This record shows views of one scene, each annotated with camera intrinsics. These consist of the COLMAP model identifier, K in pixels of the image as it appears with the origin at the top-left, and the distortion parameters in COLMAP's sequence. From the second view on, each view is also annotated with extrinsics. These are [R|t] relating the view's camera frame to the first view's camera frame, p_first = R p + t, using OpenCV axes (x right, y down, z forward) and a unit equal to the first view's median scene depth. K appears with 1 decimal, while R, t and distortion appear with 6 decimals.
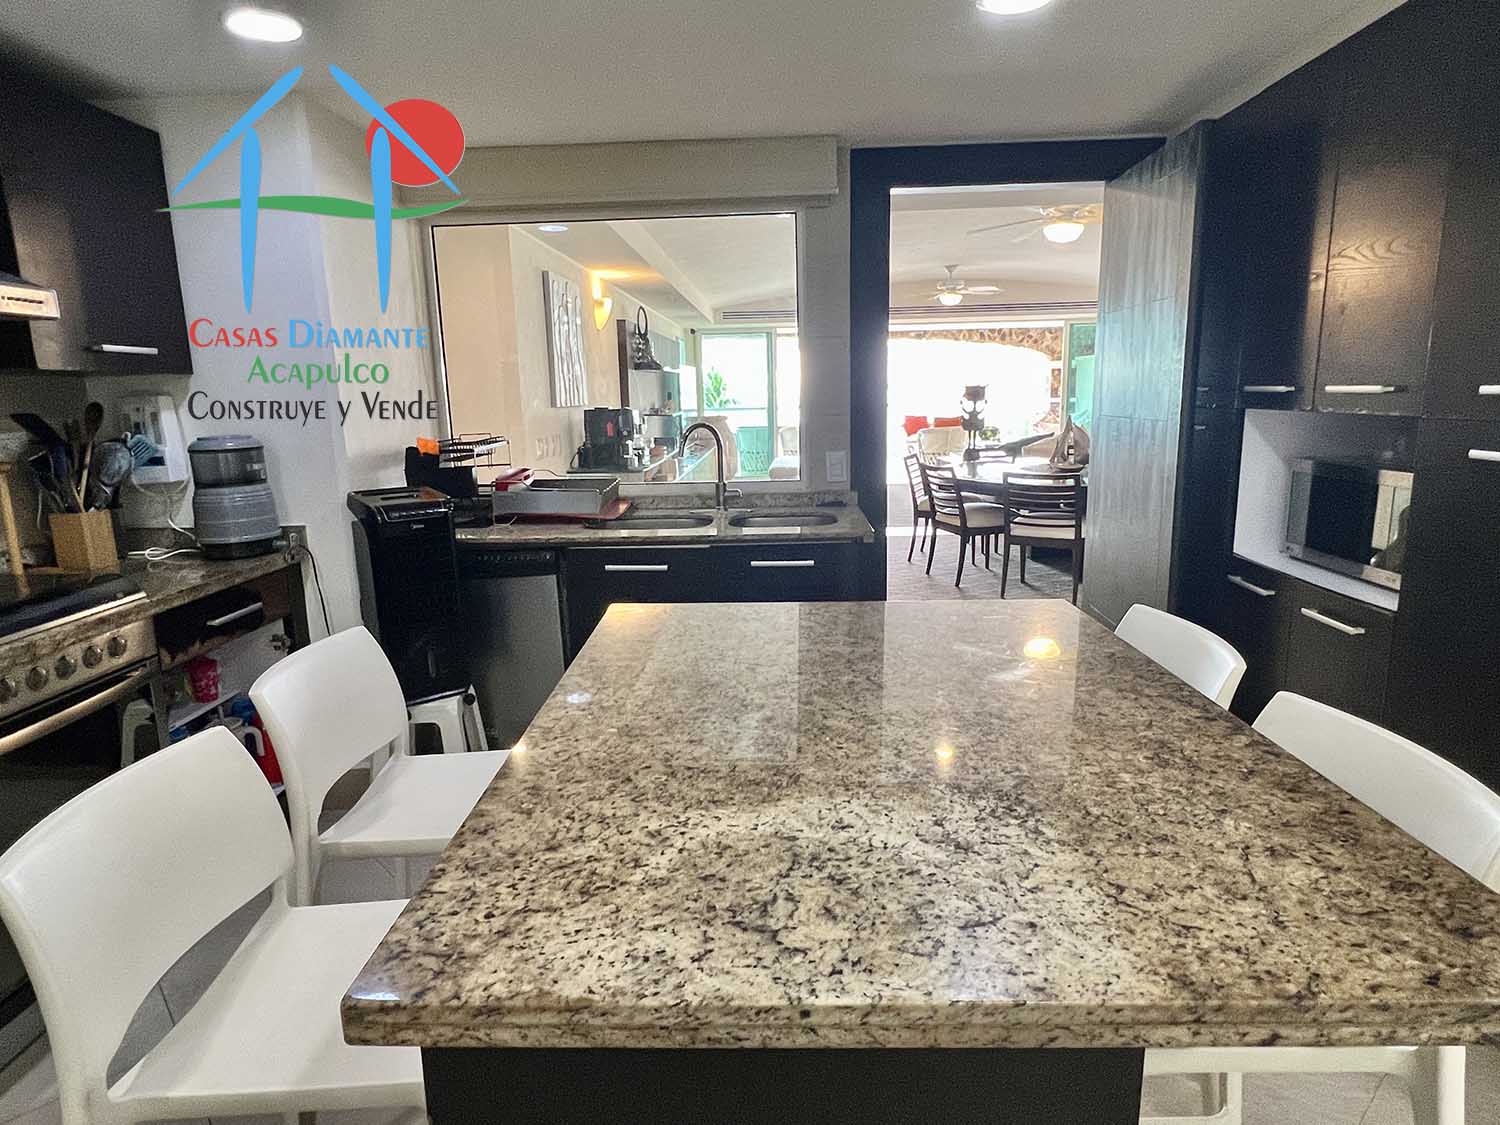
lens RADIAL K [[874.8, 0, 751.0], [0, 874.8, 567.4], [0, 0, 1]] dist [-0.002113, 0.000688]
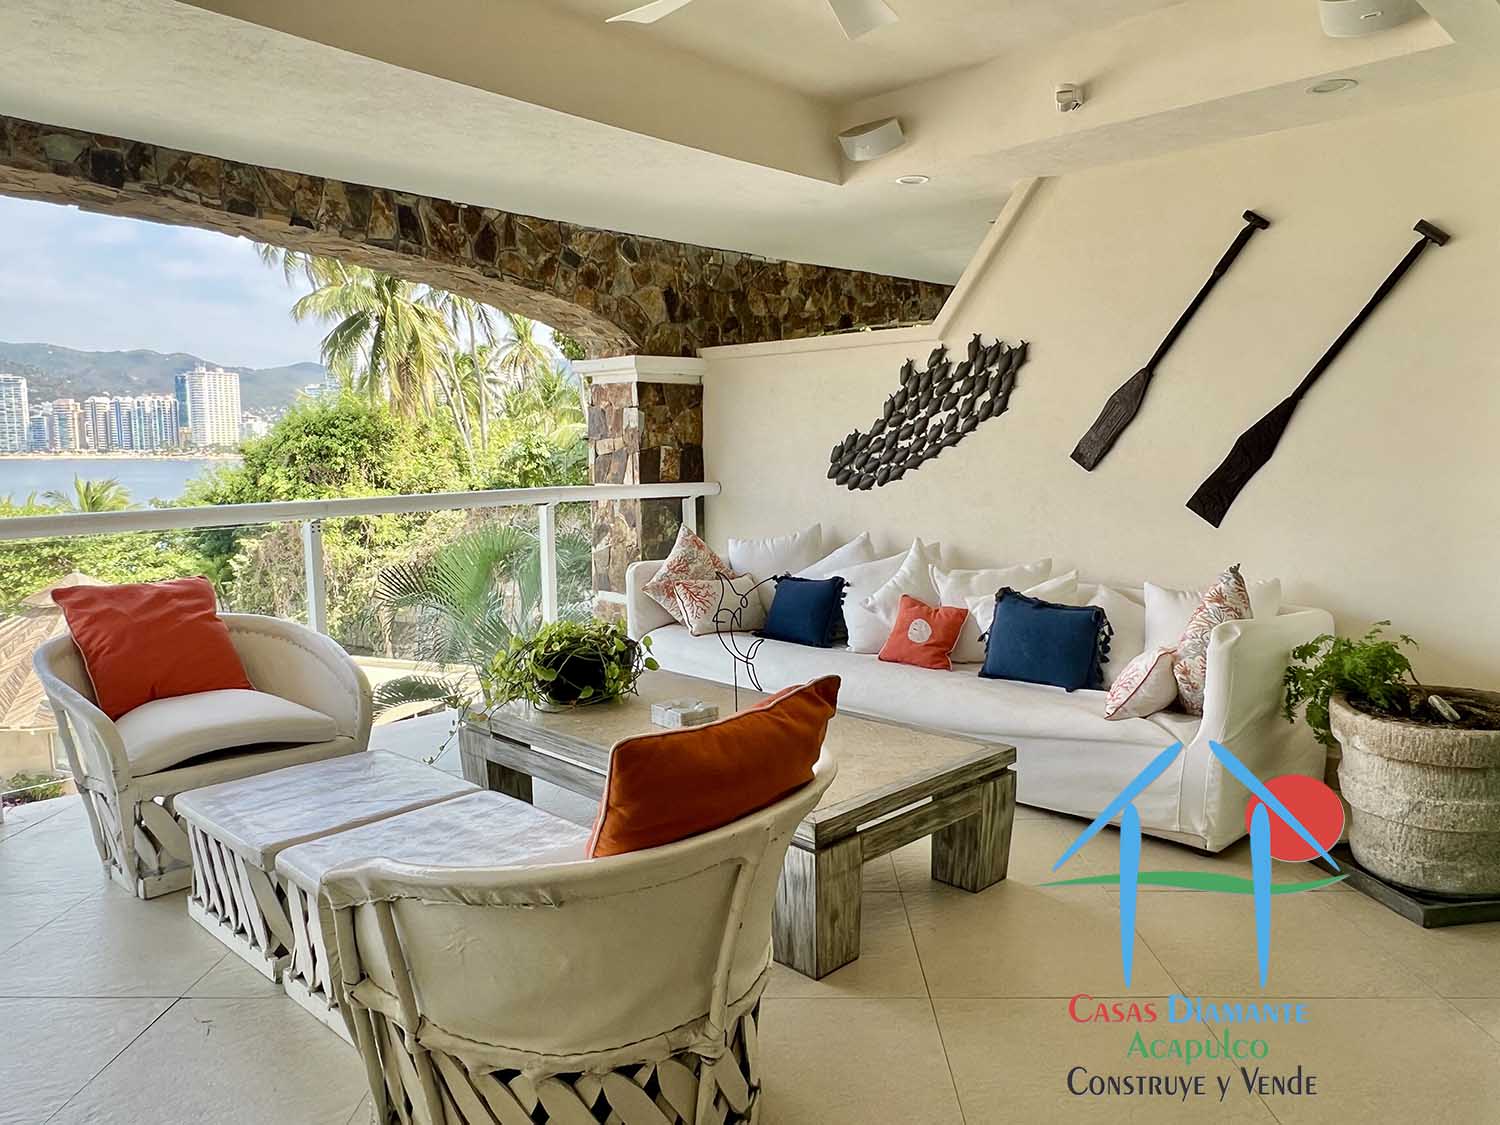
lens RADIAL K [[1060.1, 0, 750.0], [0, 1060.1, 562.5], [0, 0, 1]] dist [0.001612, 0.000182]
pose [[0.672596, -0.066185, 0.737044, 0.858664], [0.143336, 0.988782, -0.042012, -1.153507], [-0.725995, 0.133902, 0.674538, 5.751494]]
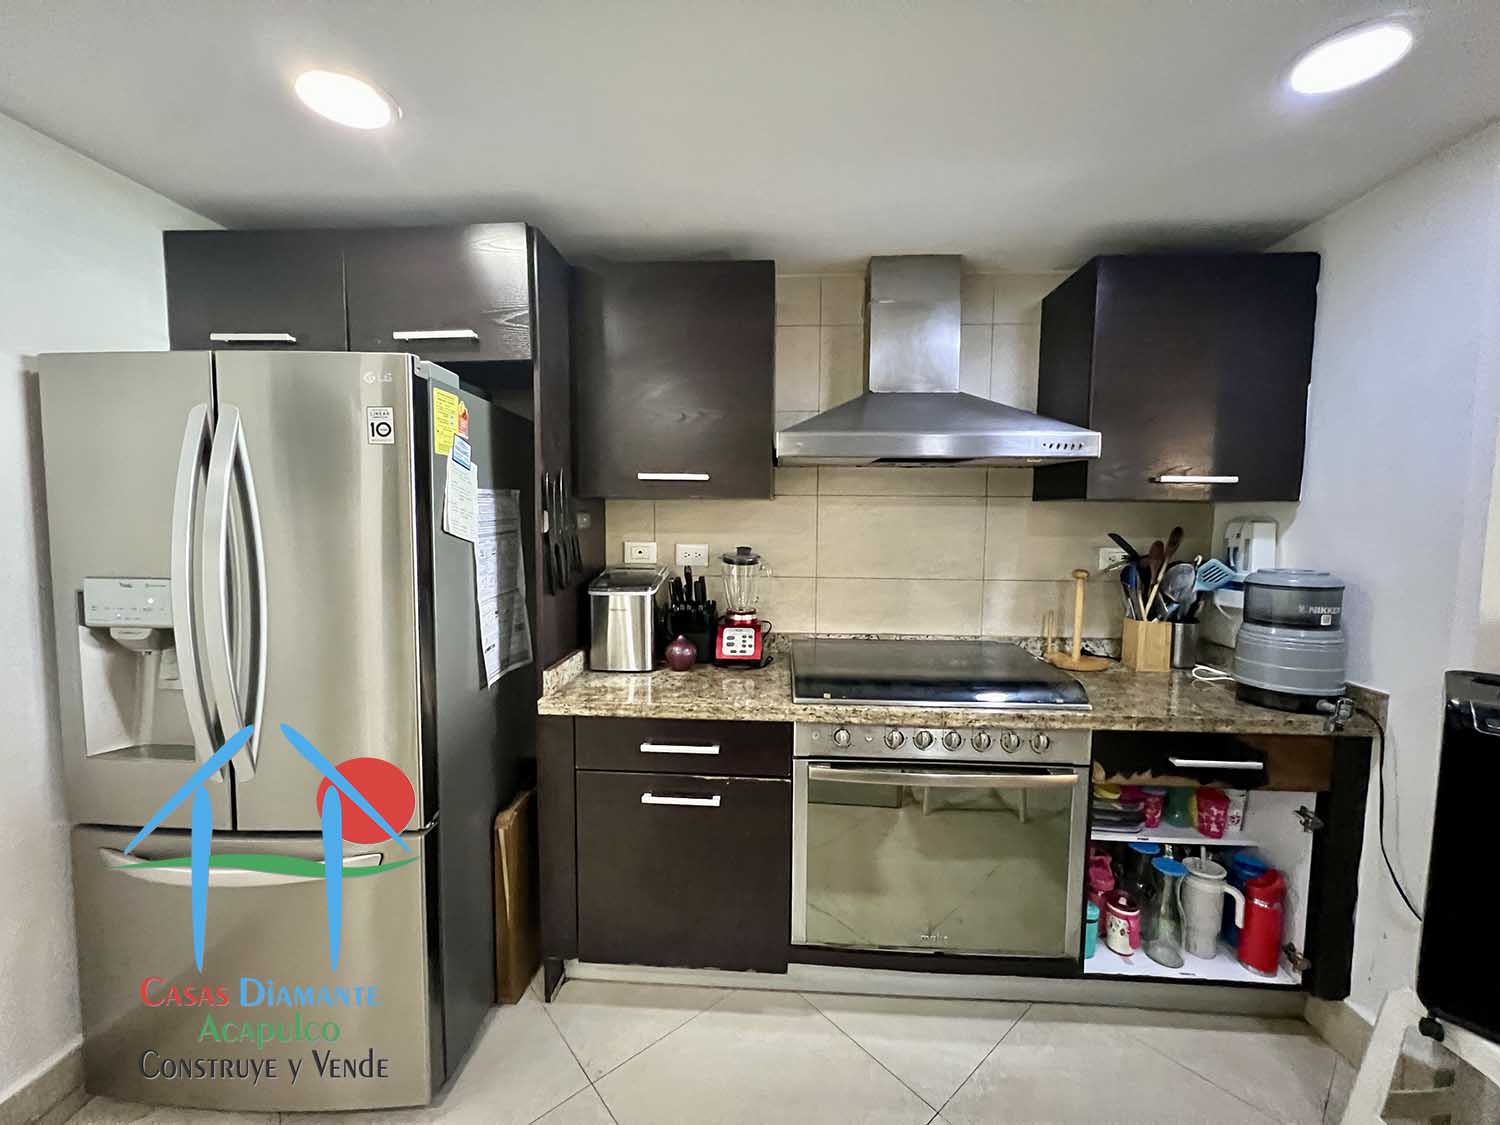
lens RADIAL K [[594.4, 0, 750.0], [0, 594.4, 562.5], [0, 0, 1]] dist [0.002045, 0.000277]
pose [[-0.013726, 0.099845, -0.994908, 0.008342], [-0.211314, 0.972239, 0.100485, -0.106333], [0.977322, 0.211617, 0.007754, 0.472415]]
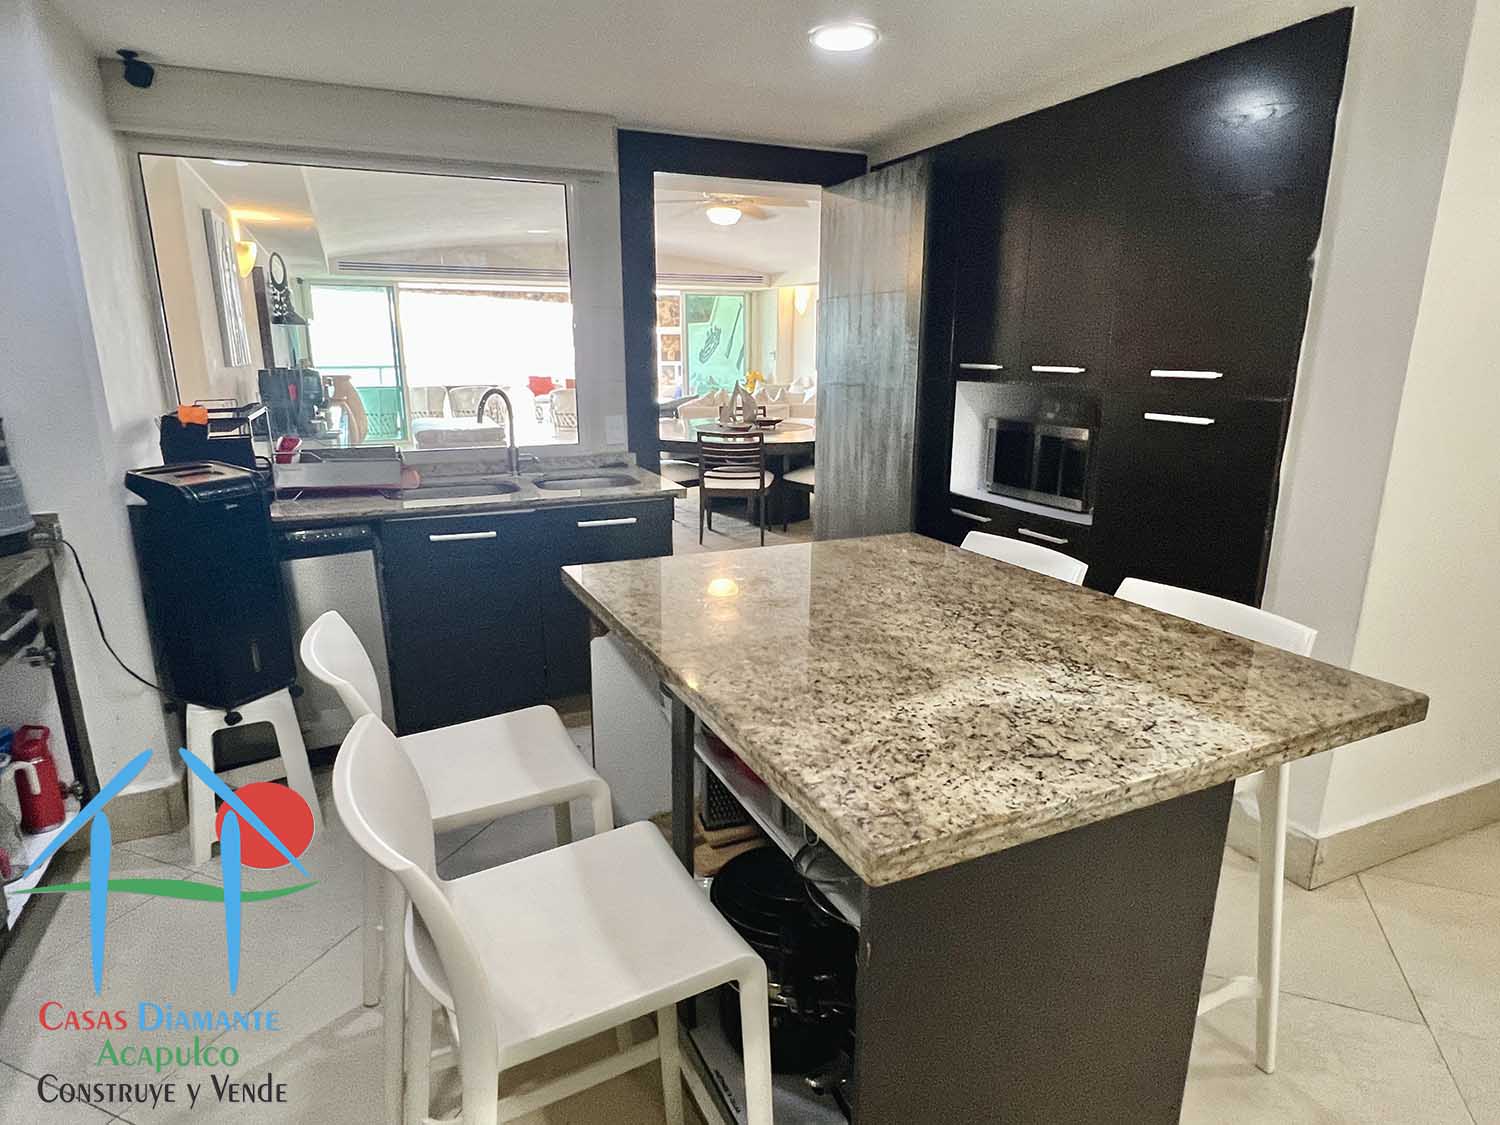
lens RADIAL K [[848.7, 0, 750.0], [0, 848.7, 562.5], [0, 0, 1]] dist [-0.000247, -0.001286]
pose [[0.896208, -0.085239, 0.435367, -0.309189], [0.065492, 0.996036, 0.060194, -0.007738], [-0.438772, -0.025433, 0.898238, -0.014252]]
